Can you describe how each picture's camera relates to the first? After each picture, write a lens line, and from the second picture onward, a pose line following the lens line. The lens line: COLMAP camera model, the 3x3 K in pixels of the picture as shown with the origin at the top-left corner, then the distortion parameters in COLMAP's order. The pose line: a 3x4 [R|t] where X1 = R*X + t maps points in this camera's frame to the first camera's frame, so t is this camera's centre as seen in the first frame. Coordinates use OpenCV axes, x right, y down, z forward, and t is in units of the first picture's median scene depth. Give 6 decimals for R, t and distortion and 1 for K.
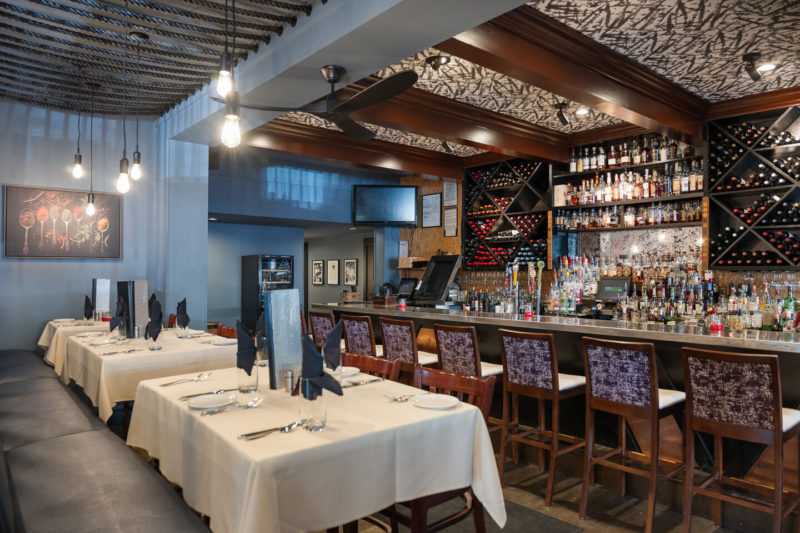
lens RADIAL K [[526.0, 0, 398.5], [0, 526.0, 269.3], [0, 0, 1]] dist [-0.000361, 0.000453]
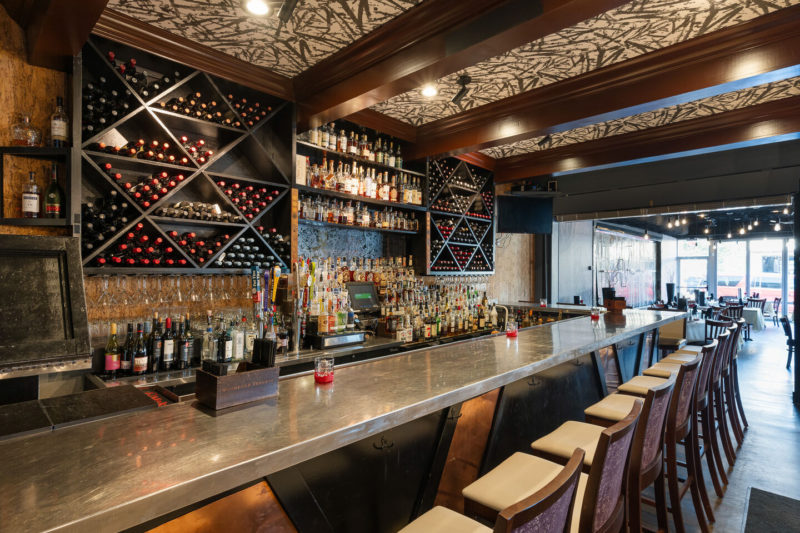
lens RADIAL K [[417.4, 0, 400.0], [0, 417.4, 268.0], [0, 0, 1]] dist [0.013290, 0.004904]
pose [[-0.115835, 0.003477, 0.993262, -0.290444], [-0.008749, 0.999952, -0.004520, -0.005985], [-0.993230, -0.009213, -0.115799, 0.988034]]
